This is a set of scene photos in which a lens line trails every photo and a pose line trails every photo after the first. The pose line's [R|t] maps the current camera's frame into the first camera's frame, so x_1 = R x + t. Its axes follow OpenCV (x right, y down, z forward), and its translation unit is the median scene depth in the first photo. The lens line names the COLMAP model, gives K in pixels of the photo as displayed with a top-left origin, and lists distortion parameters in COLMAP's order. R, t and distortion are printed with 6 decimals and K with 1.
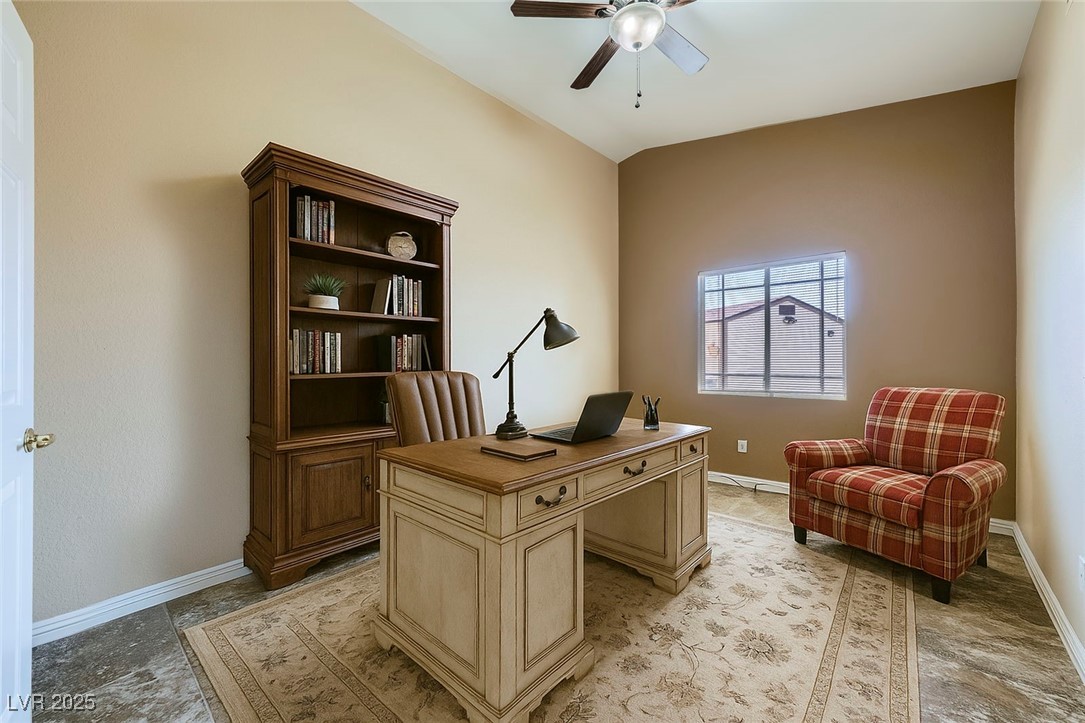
lens RADIAL K [[428.9, 0, 539.7], [0, 428.9, 362.1], [0, 0, 1]] dist [-0.008389, 0.001613]
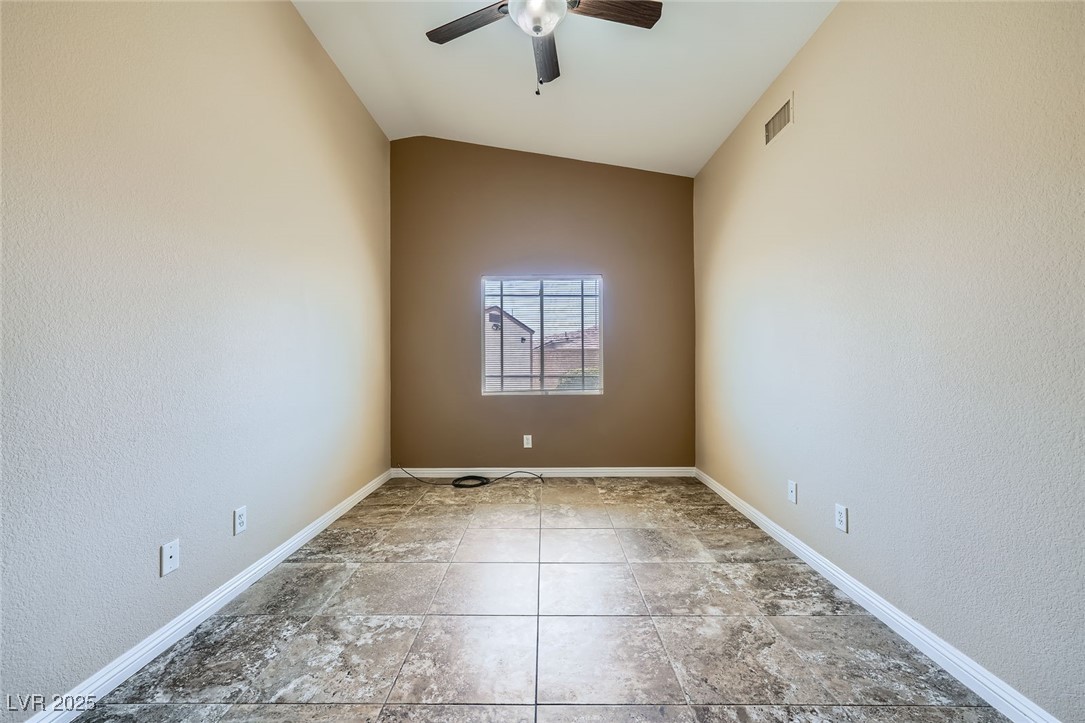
lens RADIAL K [[428.9, 0, 542.9], [0, 428.9, 358.3], [0, 0, 1]] dist [-0.008389, 0.001613]
pose [[0.744673, 0.006769, 0.667395, -0.206365], [0.001970, 0.999922, -0.012340, -0.001043], [-0.667427, 0.010504, 0.744601, 0.157921]]
